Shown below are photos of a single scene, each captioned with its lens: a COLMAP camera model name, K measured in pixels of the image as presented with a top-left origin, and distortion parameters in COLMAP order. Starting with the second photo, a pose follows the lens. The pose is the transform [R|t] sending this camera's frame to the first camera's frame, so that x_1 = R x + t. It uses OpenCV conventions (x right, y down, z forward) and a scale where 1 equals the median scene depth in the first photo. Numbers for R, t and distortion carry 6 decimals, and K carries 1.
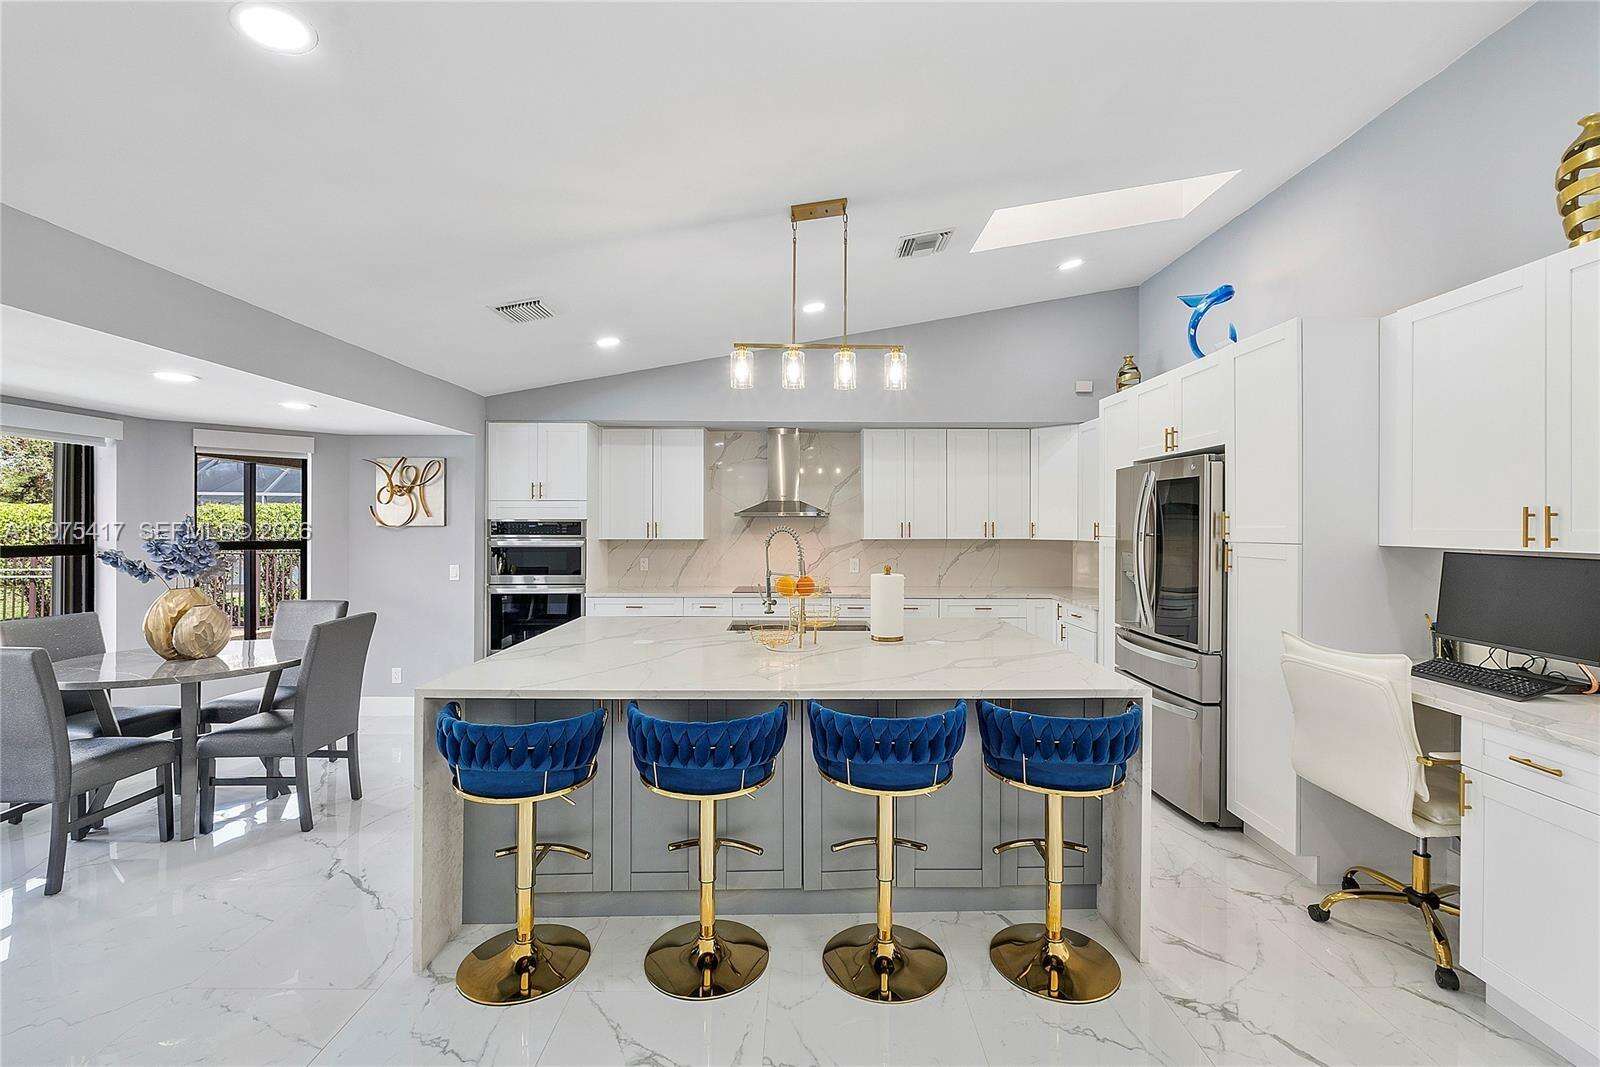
lens RADIAL K [[673.2, 0, 810.1], [0, 673.2, 529.6], [0, 0, 1]] dist [-0.014918, 0.000463]
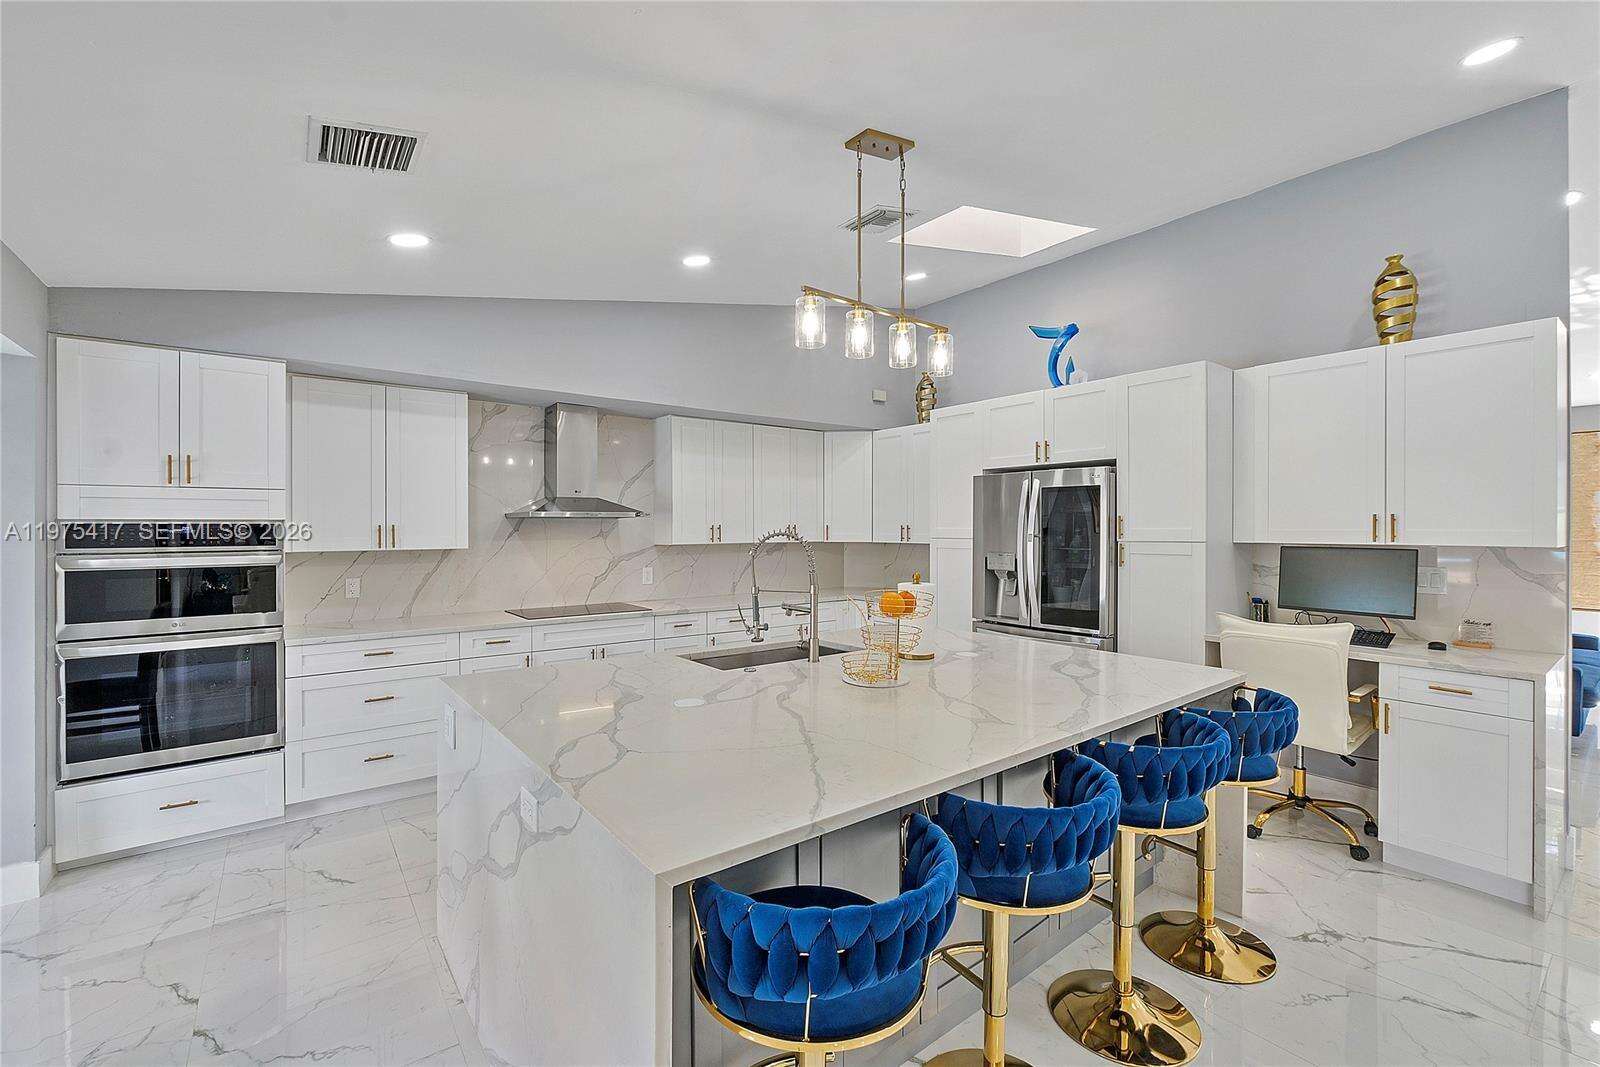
lens RADIAL K [[673.2, 0, 801.9], [0, 673.2, 532.3], [0, 0, 1]] dist [-0.014918, 0.000463]
pose [[0.799698, -0.007313, 0.600358, -0.325266], [0.006647, 0.999972, 0.003328, -0.003231], [-0.600366, 0.001329, 0.799724, 0.234020]]
